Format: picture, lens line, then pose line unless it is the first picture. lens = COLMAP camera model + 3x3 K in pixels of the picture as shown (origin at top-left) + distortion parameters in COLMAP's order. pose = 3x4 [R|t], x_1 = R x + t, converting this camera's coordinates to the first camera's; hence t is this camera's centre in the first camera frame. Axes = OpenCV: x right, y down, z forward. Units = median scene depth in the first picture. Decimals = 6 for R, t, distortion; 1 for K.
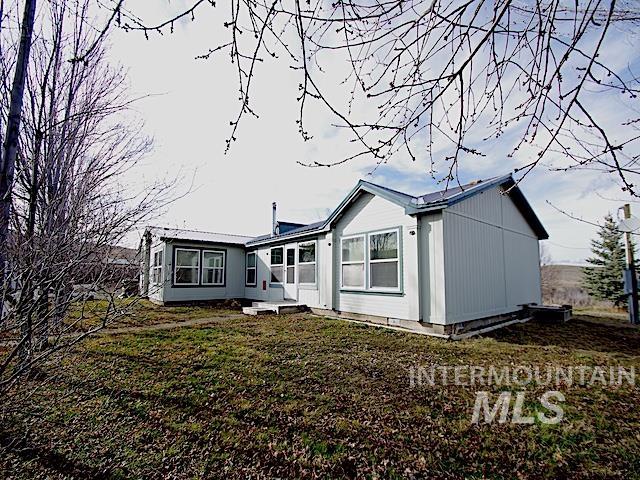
lens RADIAL K [[283.1, 0, 320.4], [0, 283.1, 243.5], [0, 0, 1]] dist [-0.003541, -0.006452]
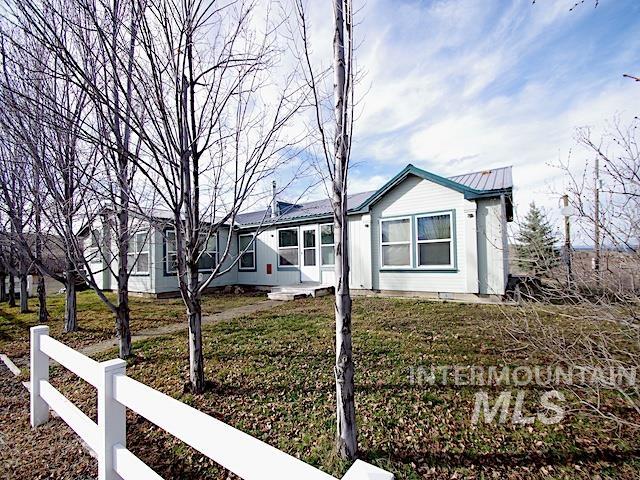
lens RADIAL K [[283.1, 0, 315.5], [0, 283.1, 241.4], [0, 0, 1]] dist [-0.003541, -0.006452]
pose [[0.959117, -0.013361, 0.282693, -0.446970], [-0.002780, 0.998392, 0.056619, 0.001745], [-0.282995, -0.055090, 0.957538, 0.077101]]
